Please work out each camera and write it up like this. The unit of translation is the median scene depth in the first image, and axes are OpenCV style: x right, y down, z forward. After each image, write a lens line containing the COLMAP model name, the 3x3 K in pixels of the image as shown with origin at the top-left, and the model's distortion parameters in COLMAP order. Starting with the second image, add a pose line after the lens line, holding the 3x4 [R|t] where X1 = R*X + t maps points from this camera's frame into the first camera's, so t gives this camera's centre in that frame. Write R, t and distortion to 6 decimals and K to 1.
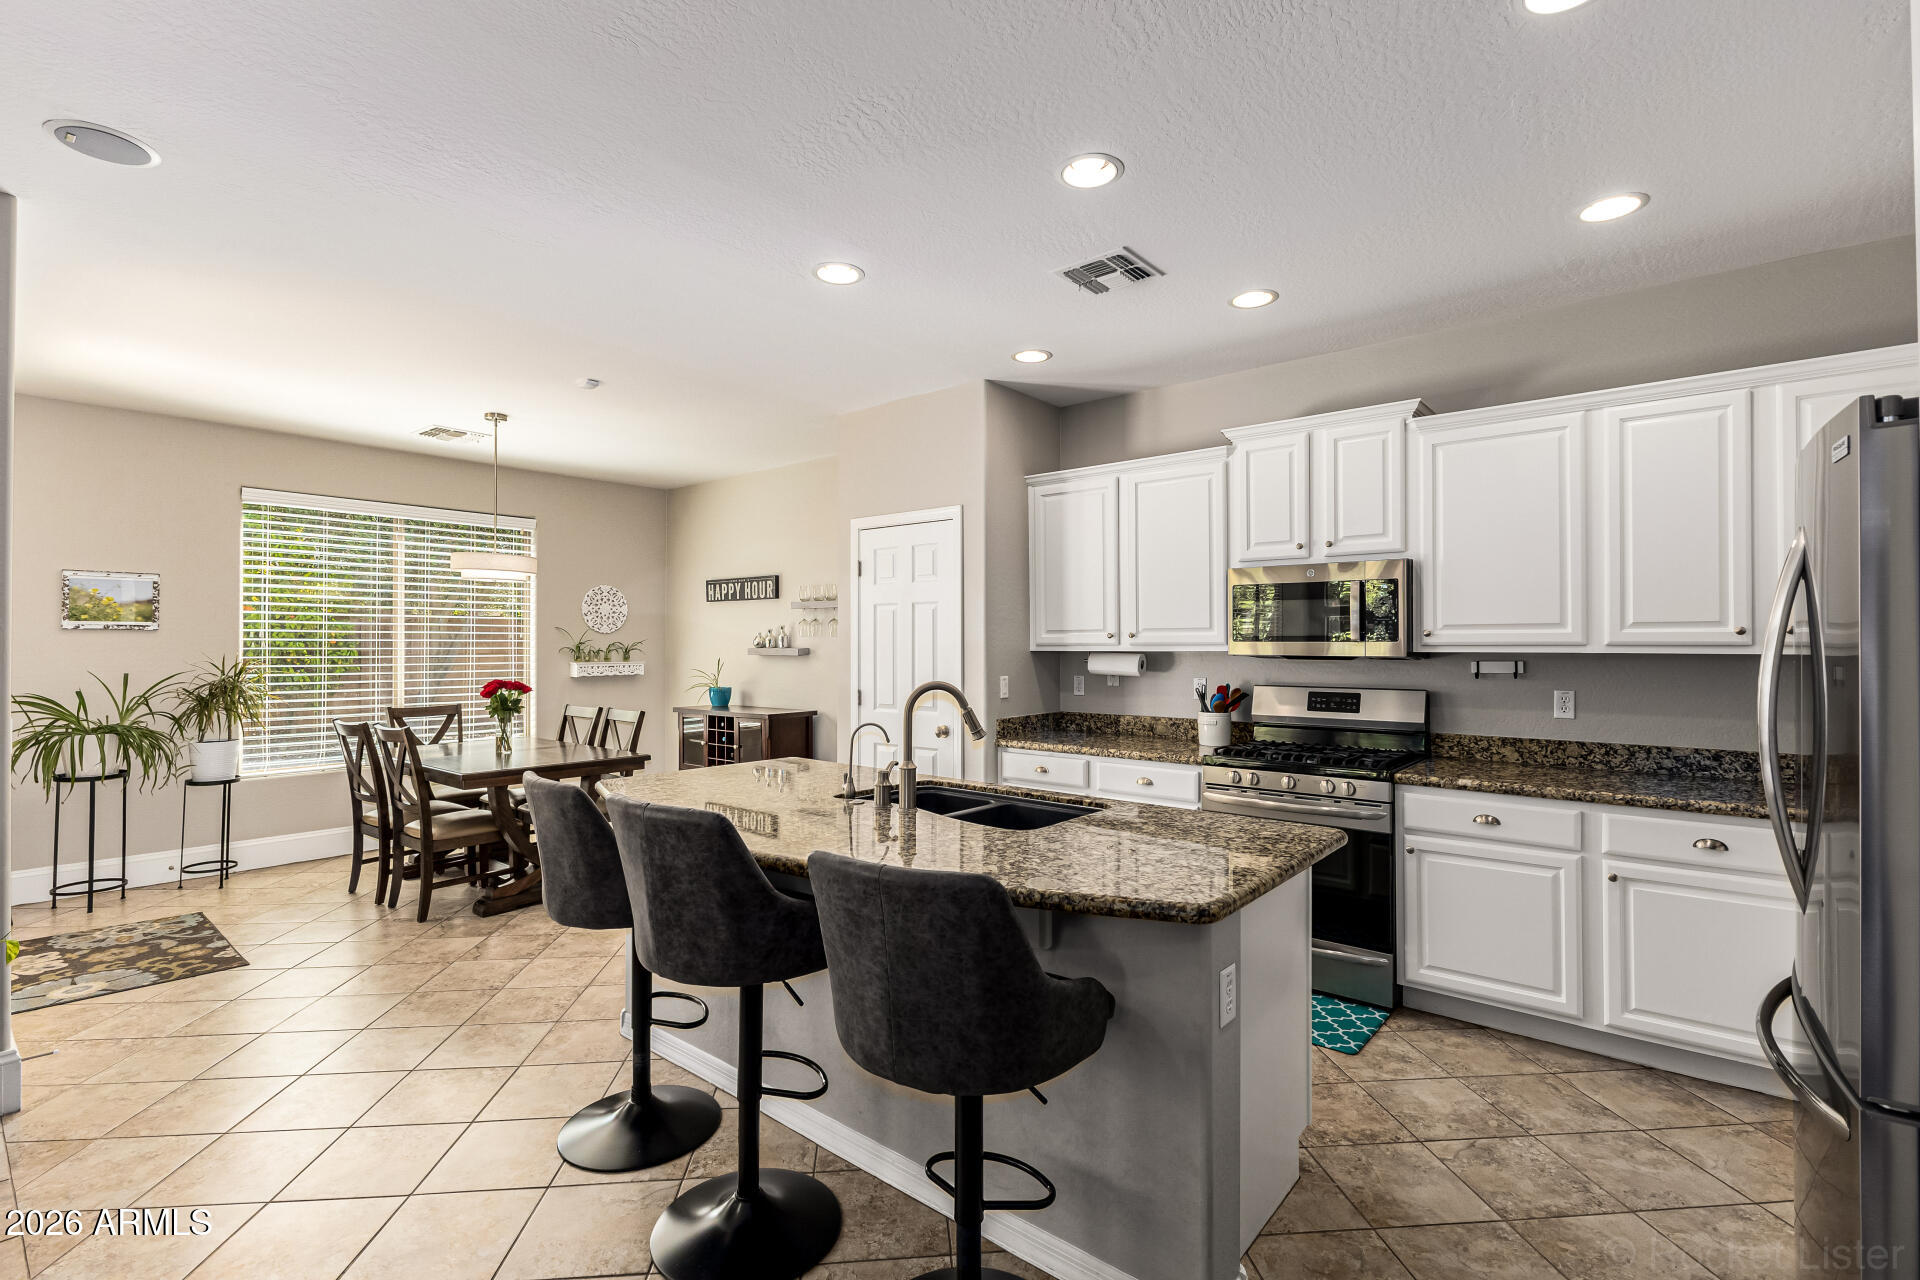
lens RADIAL K [[870.4, 0, 960.0], [0, 870.4, 640.0], [0, 0, 1]] dist [0.000125, -0.000095]
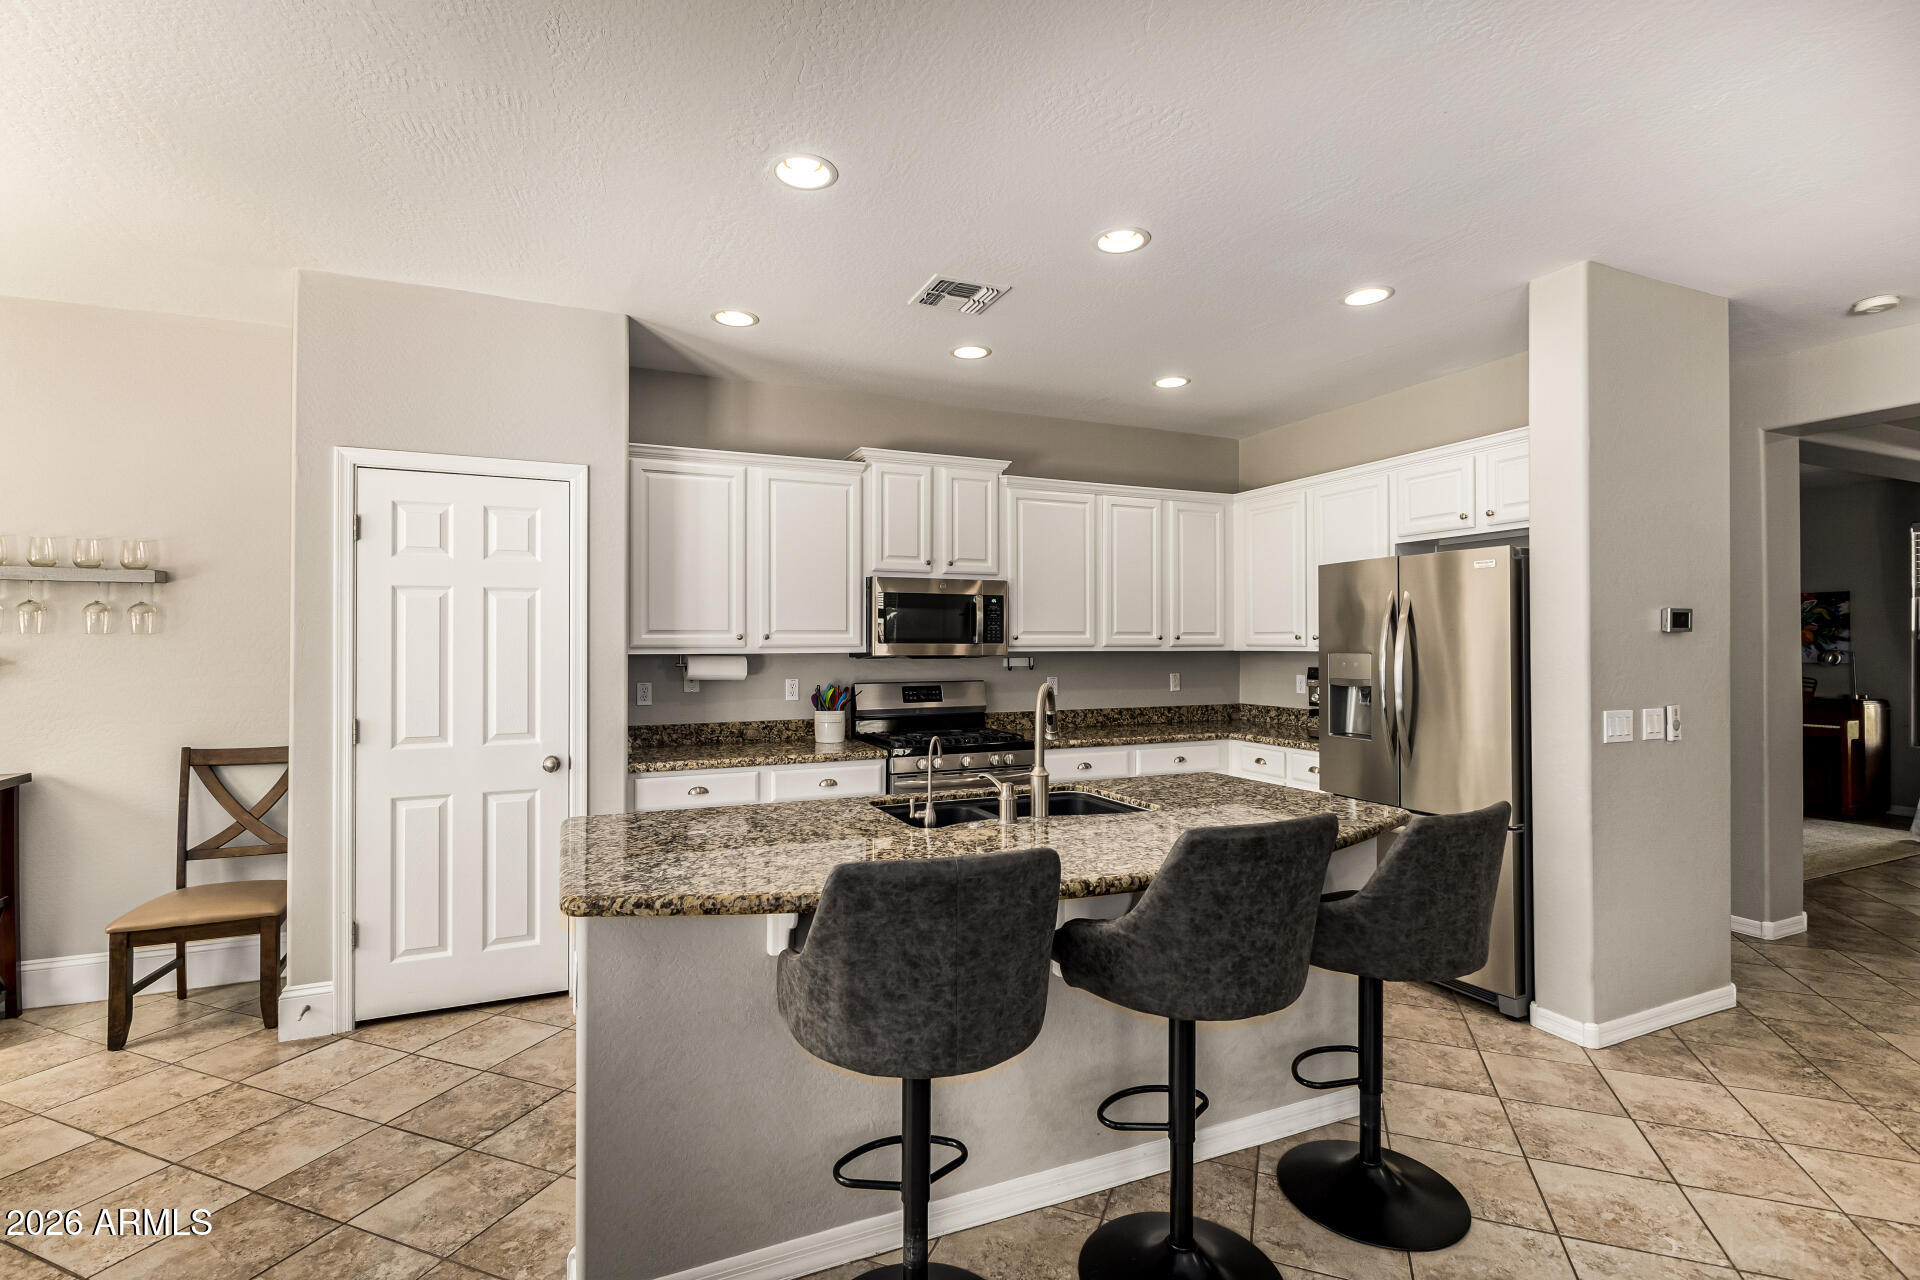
lens RADIAL K [[855.0, 0, 981.1], [0, 855.0, 640.4], [0, 0, 1]] dist [0.002124, -0.004112]
pose [[0.450484, 0.003521, 0.892777, -0.591182], [-0.003082, 0.999992, -0.002389, 0.000023], [-0.892779, -0.001675, 0.450492, 0.401179]]
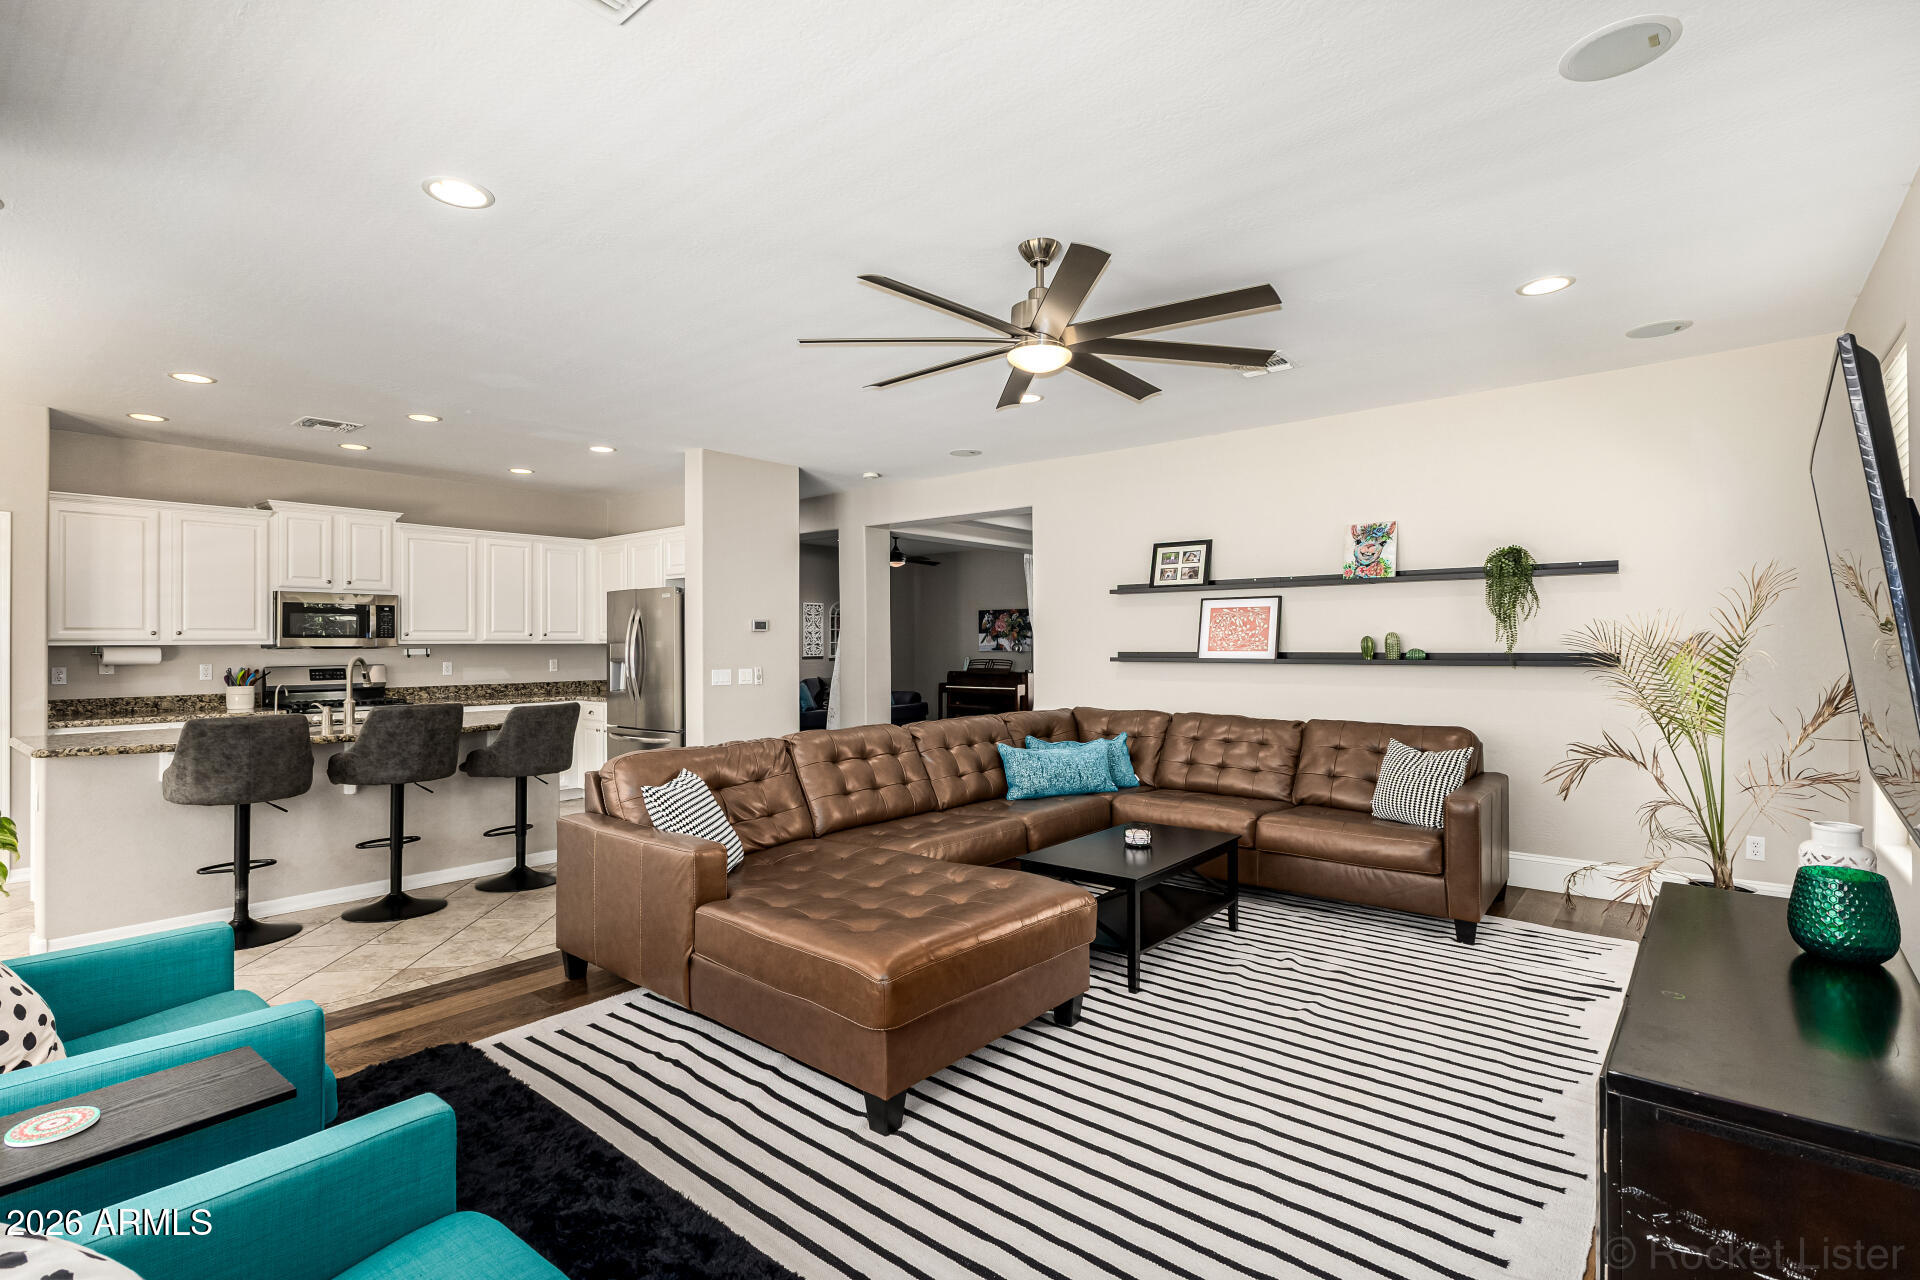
lens RADIAL K [[855.0, 0, 981.1], [0, 855.0, 640.4], [0, 0, 1]] dist [0.002124, -0.004112]
pose [[-0.009793, 0.004406, 0.999942, -1.246245], [-0.000131, 0.999990, -0.004407, 0.012944], [-0.999952, -0.000175, -0.009793, -0.248159]]
